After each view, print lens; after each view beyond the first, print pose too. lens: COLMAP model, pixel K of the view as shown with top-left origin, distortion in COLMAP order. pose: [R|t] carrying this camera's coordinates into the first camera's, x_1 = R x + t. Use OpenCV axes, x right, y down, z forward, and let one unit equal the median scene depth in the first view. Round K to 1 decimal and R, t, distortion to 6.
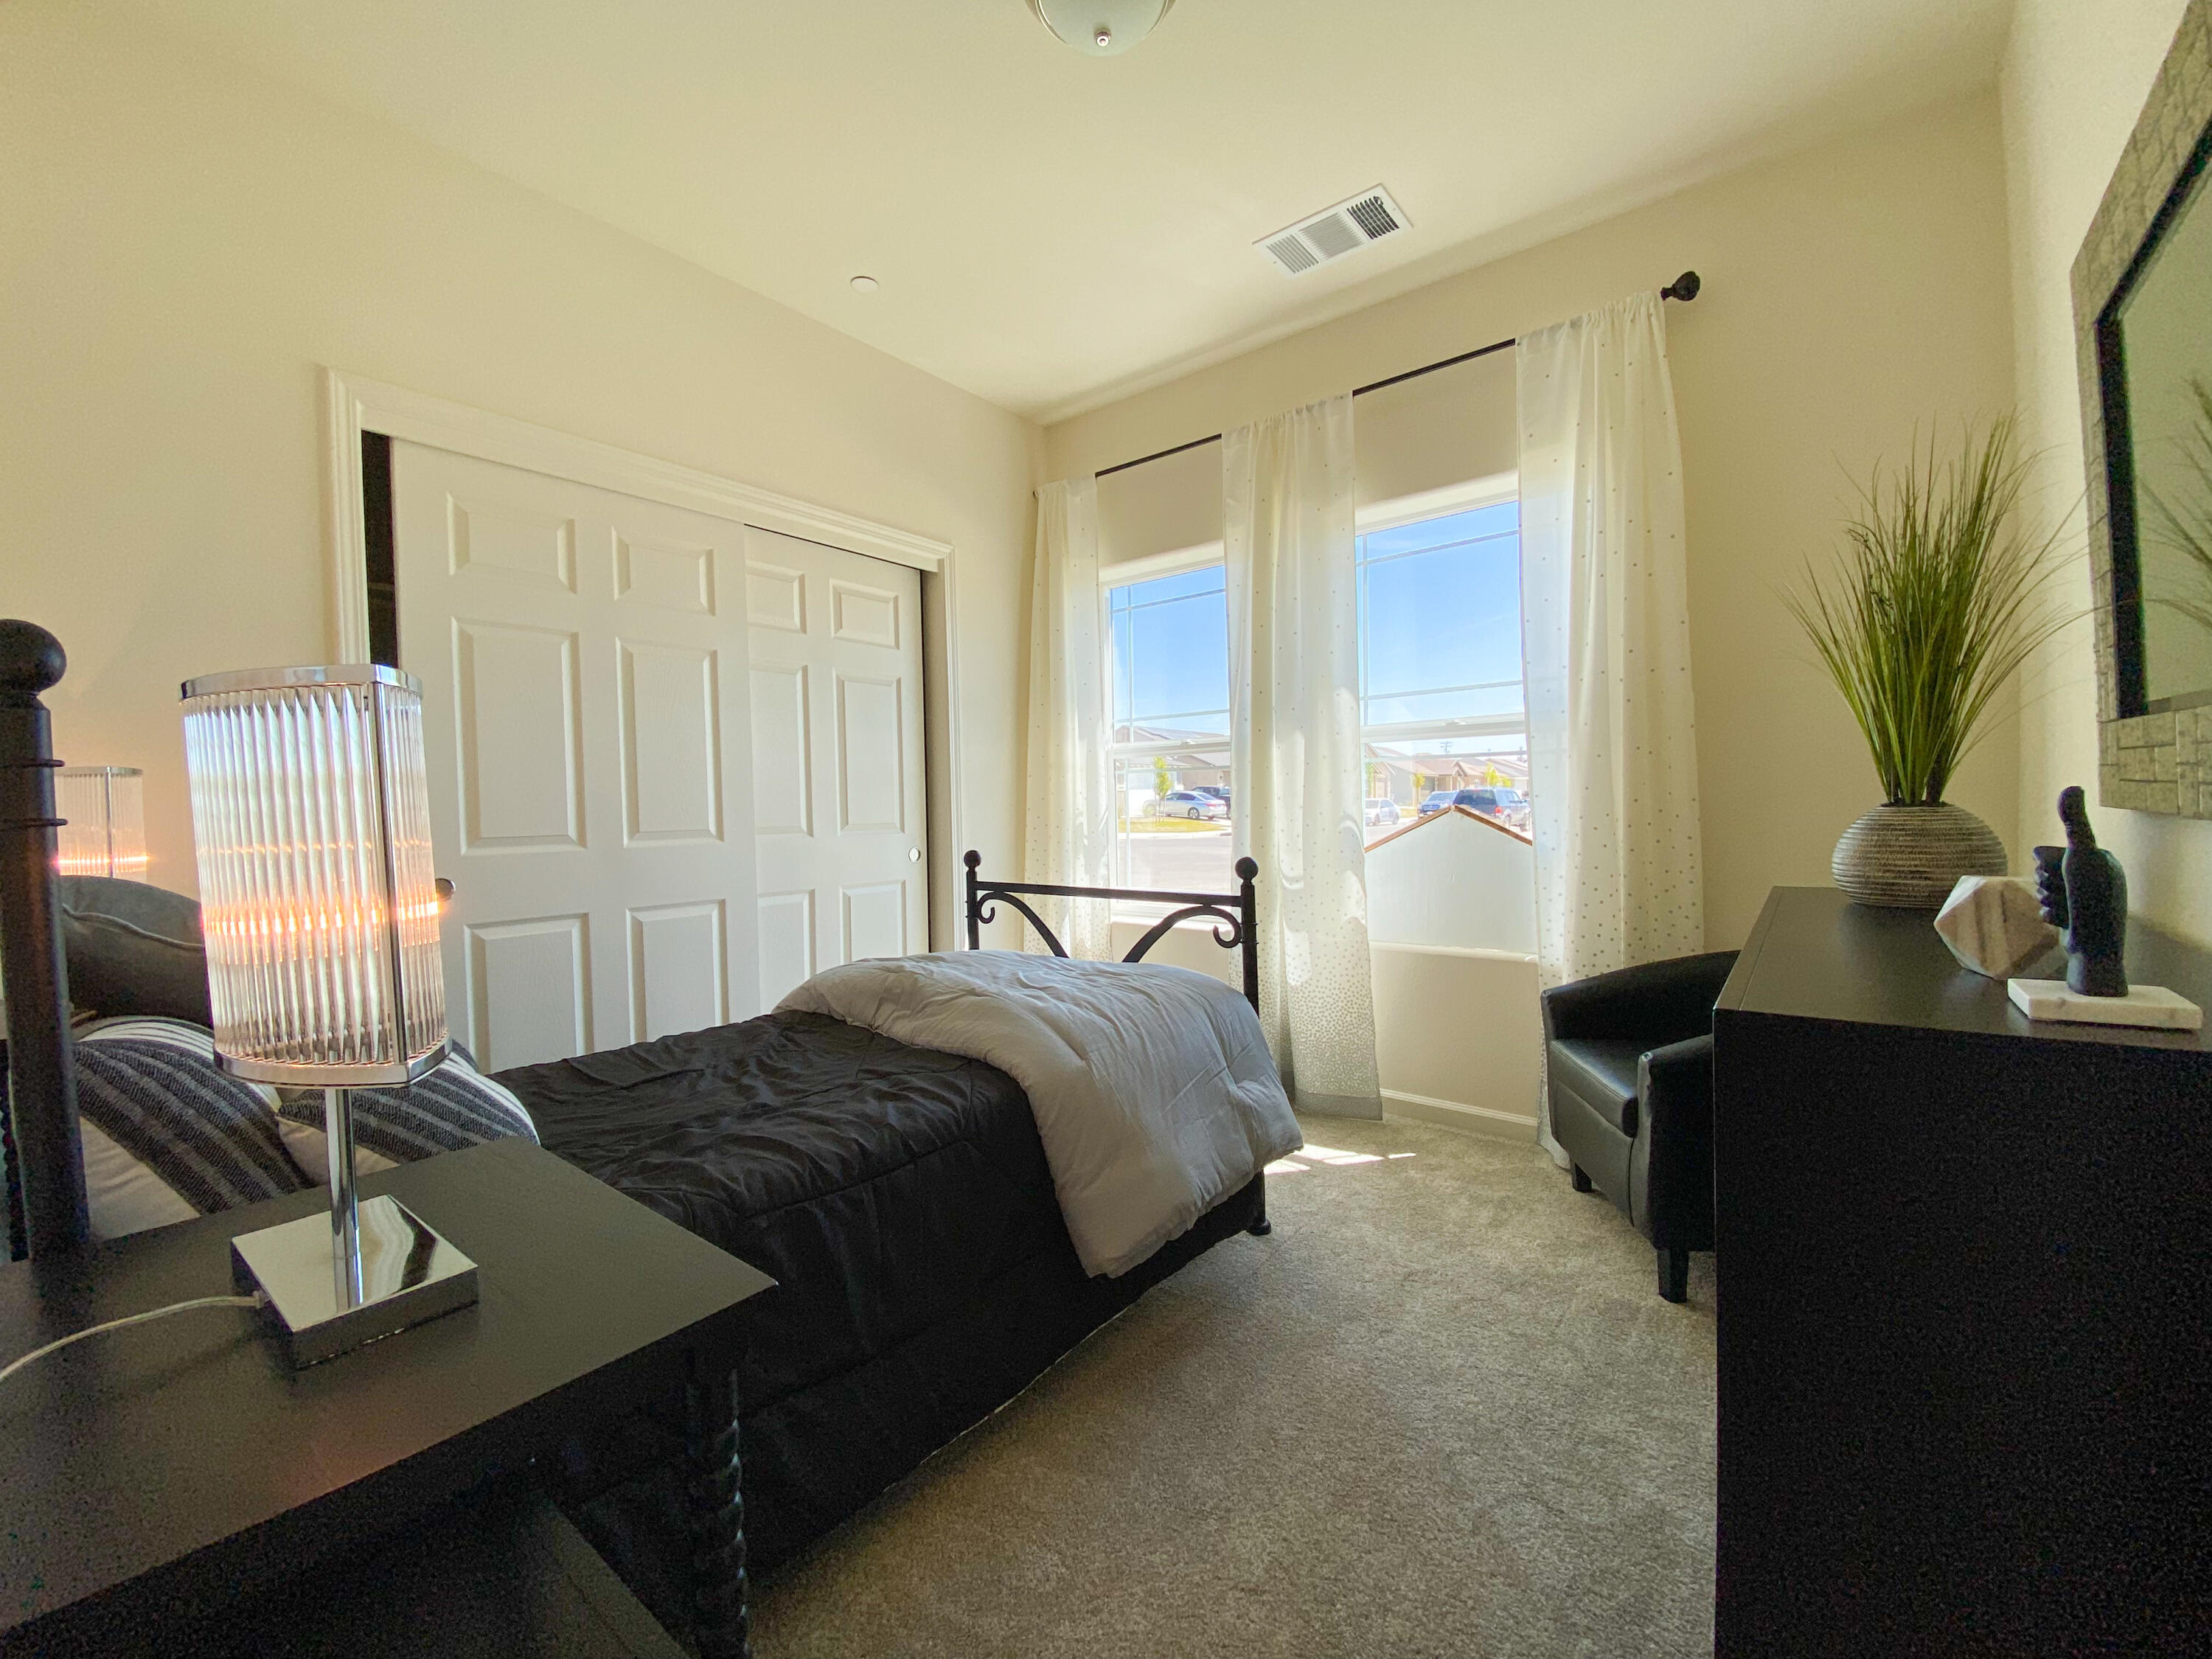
lens RADIAL K [[900.9, 0, 1106.0], [0, 900.9, 829.5], [0, 0, 1]] dist [-0.015071, -0.007962]
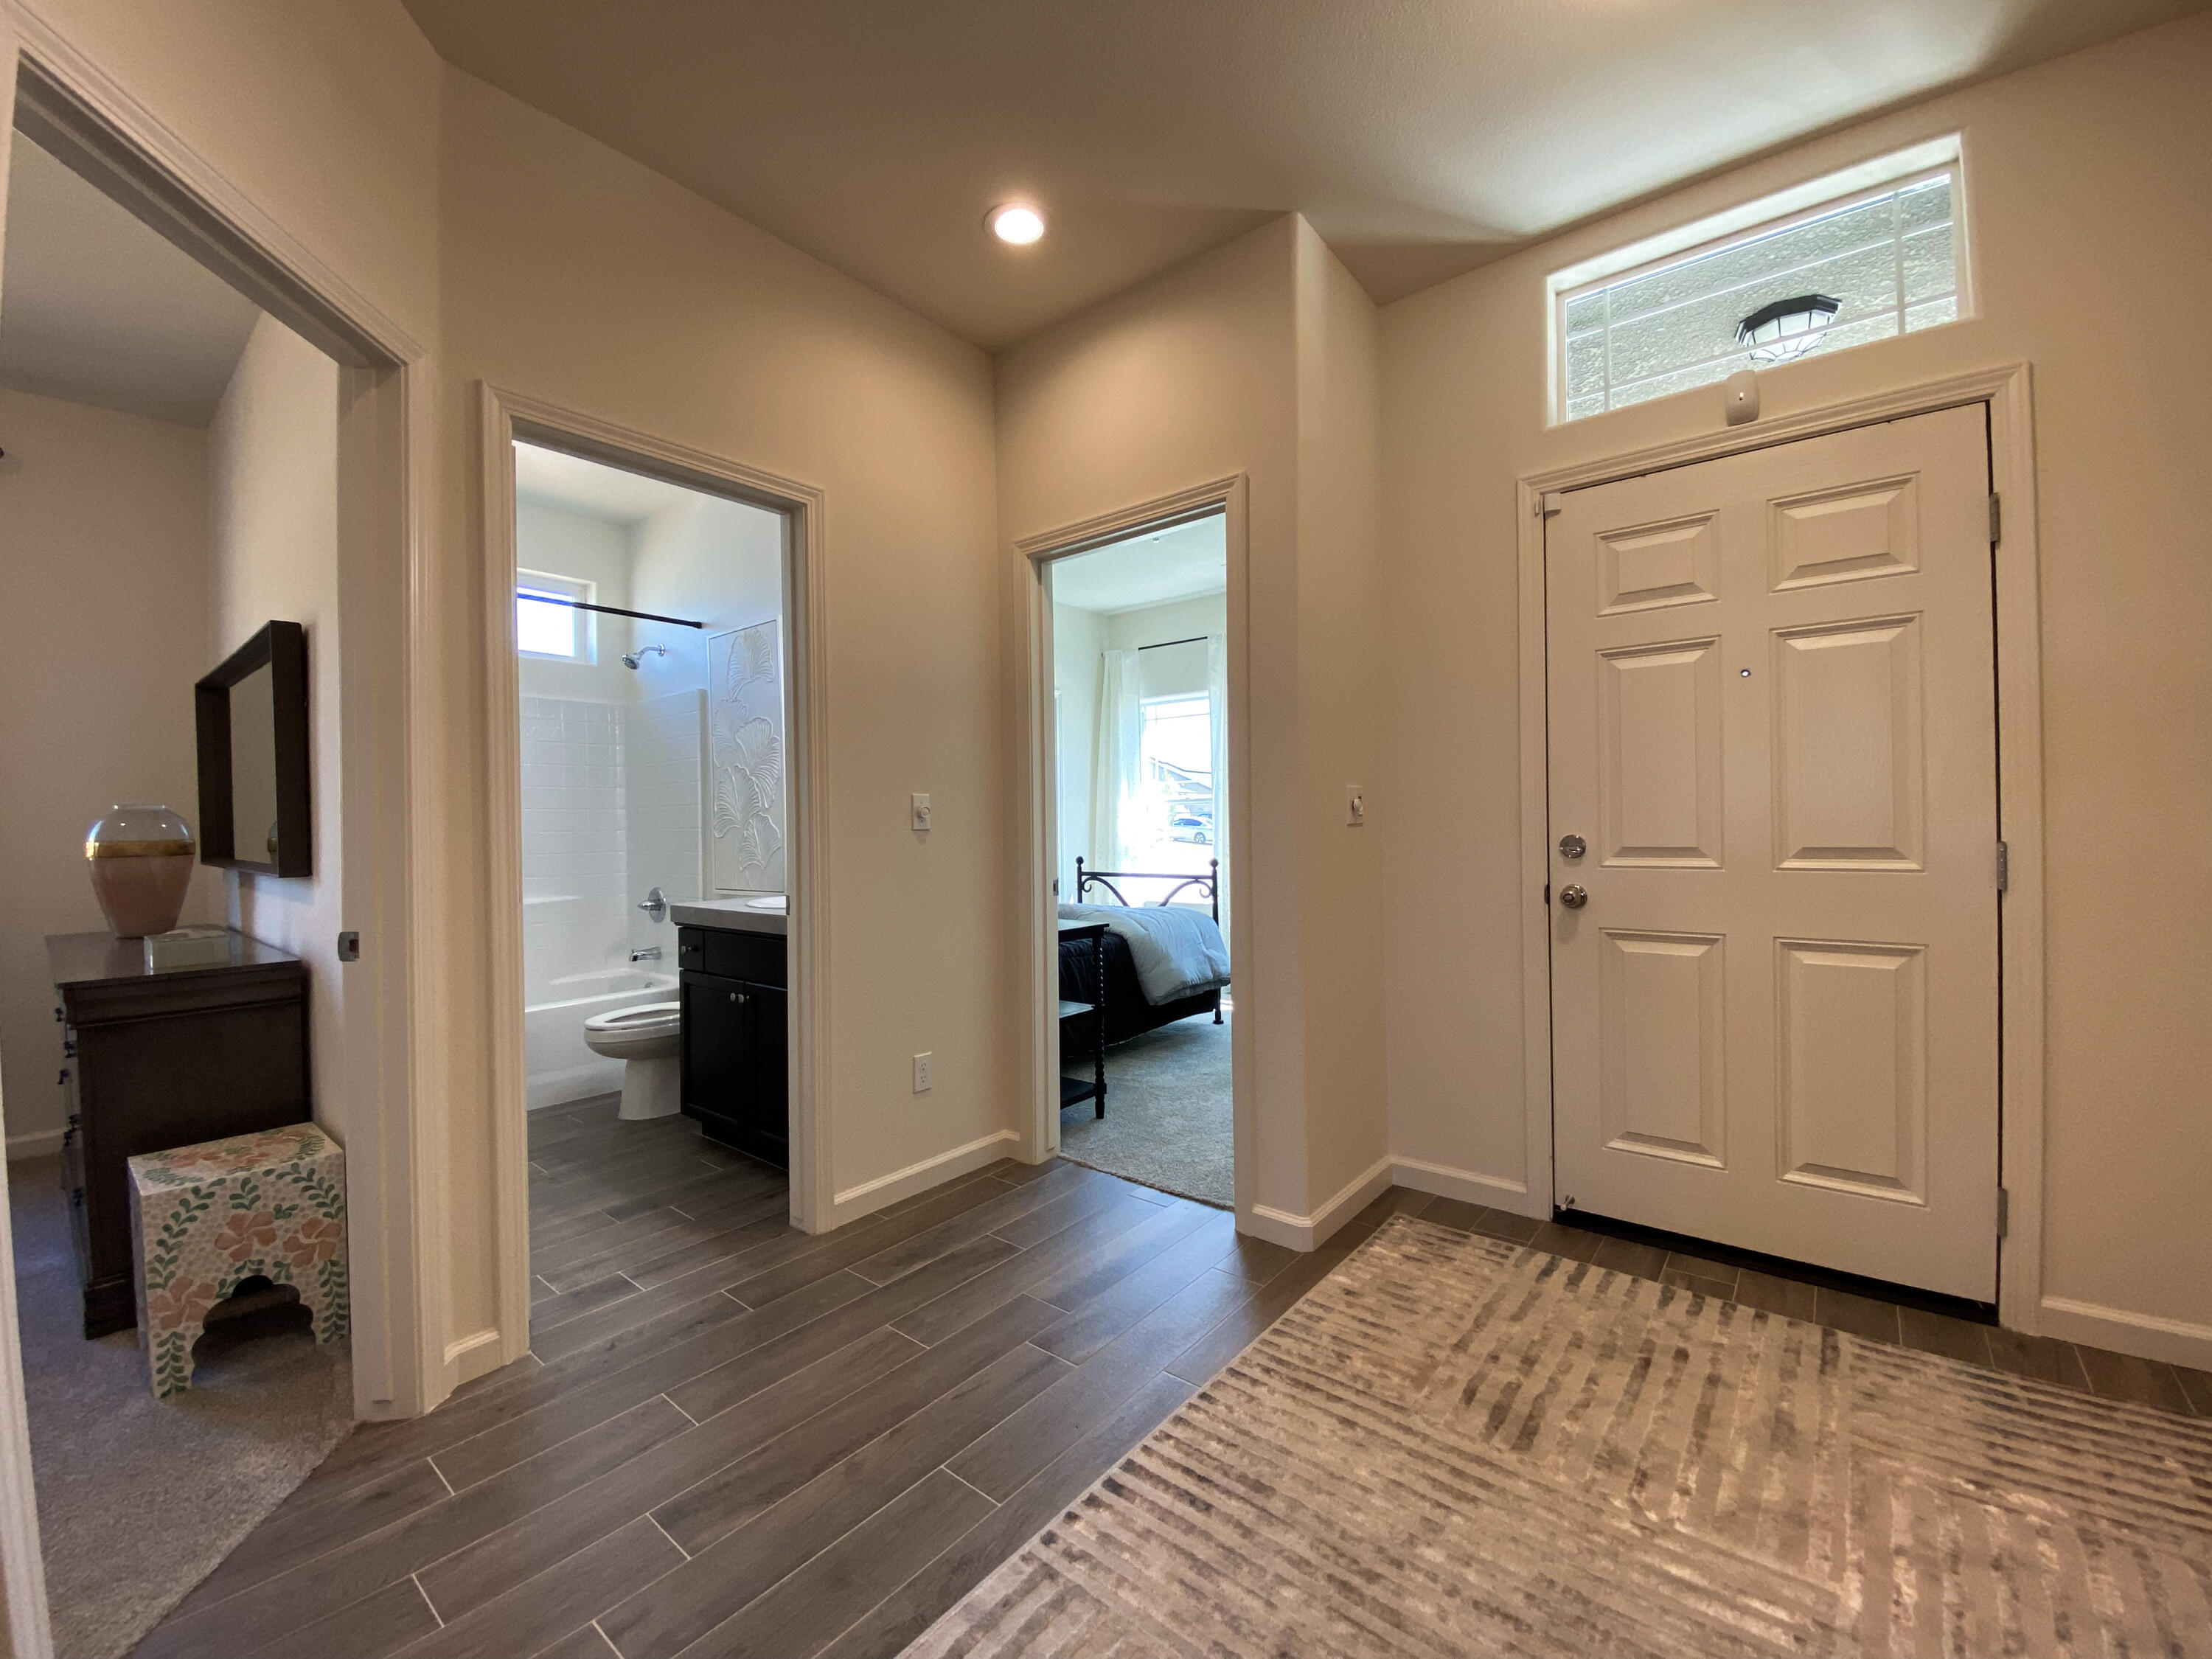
lens RADIAL K [[900.9, 0, 1106.0], [0, 900.9, 829.5], [0, 0, 1]] dist [-0.015071, -0.007962]
pose [[0.999948, 0.005547, -0.008509, -0.089138], [-0.005770, 0.999634, -0.026438, 0.020501], [0.008359, 0.026486, 0.999614, -1.177414]]
